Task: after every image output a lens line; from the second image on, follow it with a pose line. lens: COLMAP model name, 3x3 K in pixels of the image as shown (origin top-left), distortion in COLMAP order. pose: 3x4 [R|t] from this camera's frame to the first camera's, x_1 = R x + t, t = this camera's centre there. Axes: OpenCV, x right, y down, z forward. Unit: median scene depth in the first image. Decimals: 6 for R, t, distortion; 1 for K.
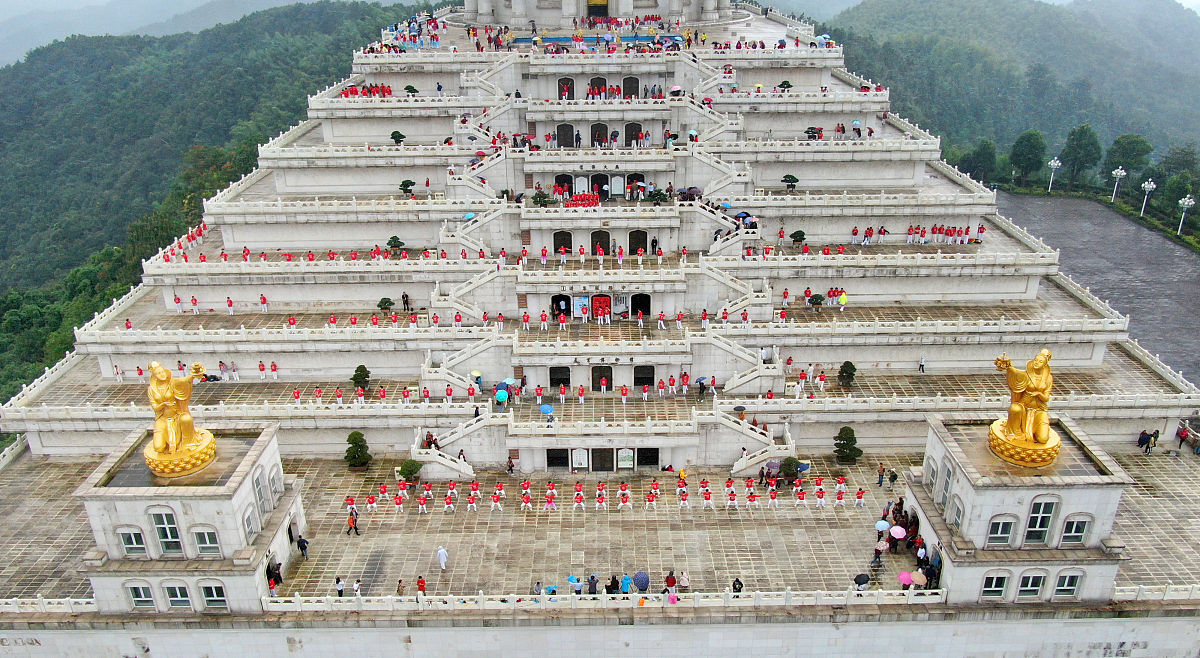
lens RADIAL K [[850.1, 0, 597.4], [0, 850.1, 327.3], [0, 0, 1]] dist [-0.014191, -0.004207]
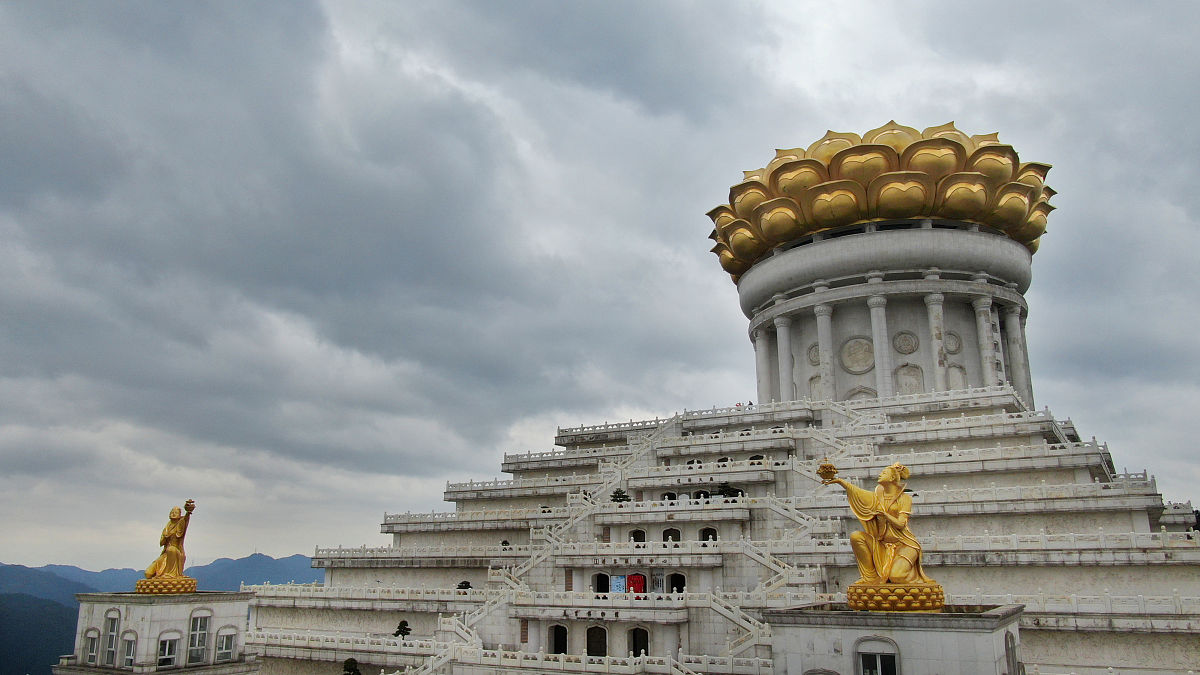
lens RADIAL K [[861.4, 0, 600.6], [0, 861.4, 342.4], [0, 0, 1]] dist [-0.009583, -0.002944]
pose [[0.858892, -0.117946, -0.498390, 0.446598], [-0.207816, 0.809151, -0.549625, 0.268781], [0.468099, 0.575642, 0.670462, 0.187377]]
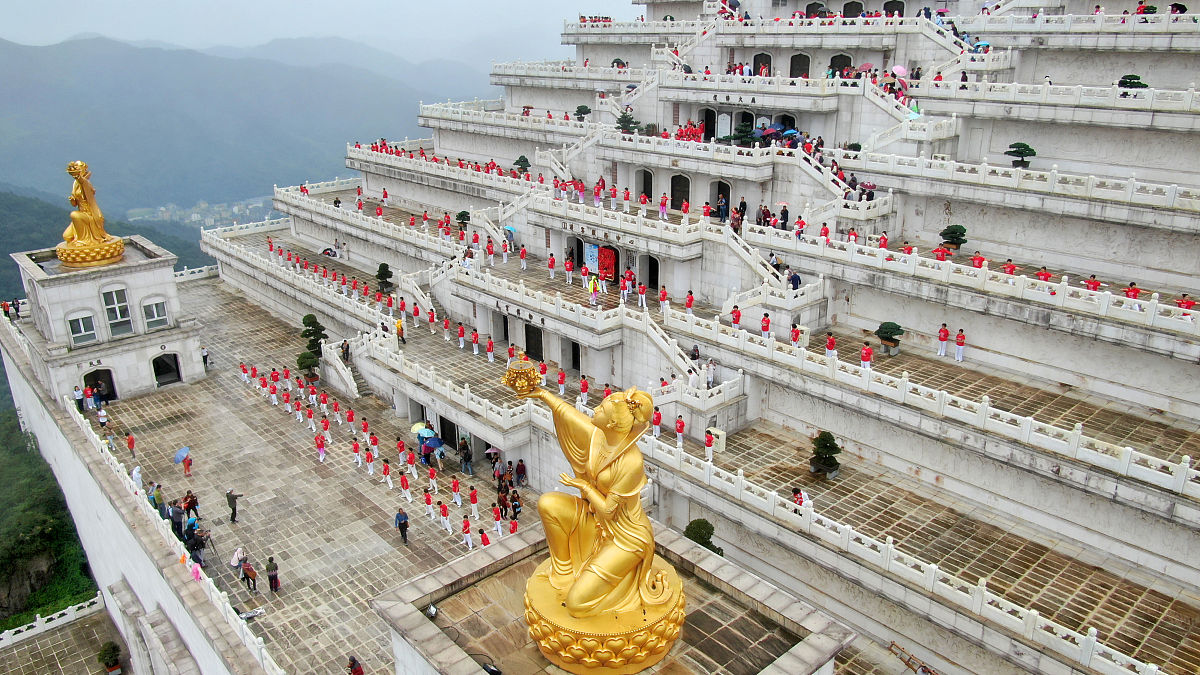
lens RADIAL K [[842.3, 0, 602.3], [0, 842.3, 338.6], [0, 0, 1]] dist [-0.023828, 0.009836]
pose [[0.677532, 0.260655, -0.687757, 0.494200], [-0.292993, 0.953349, 0.072676, -0.012632], [0.674615, 0.152268, 0.722294, 0.453517]]
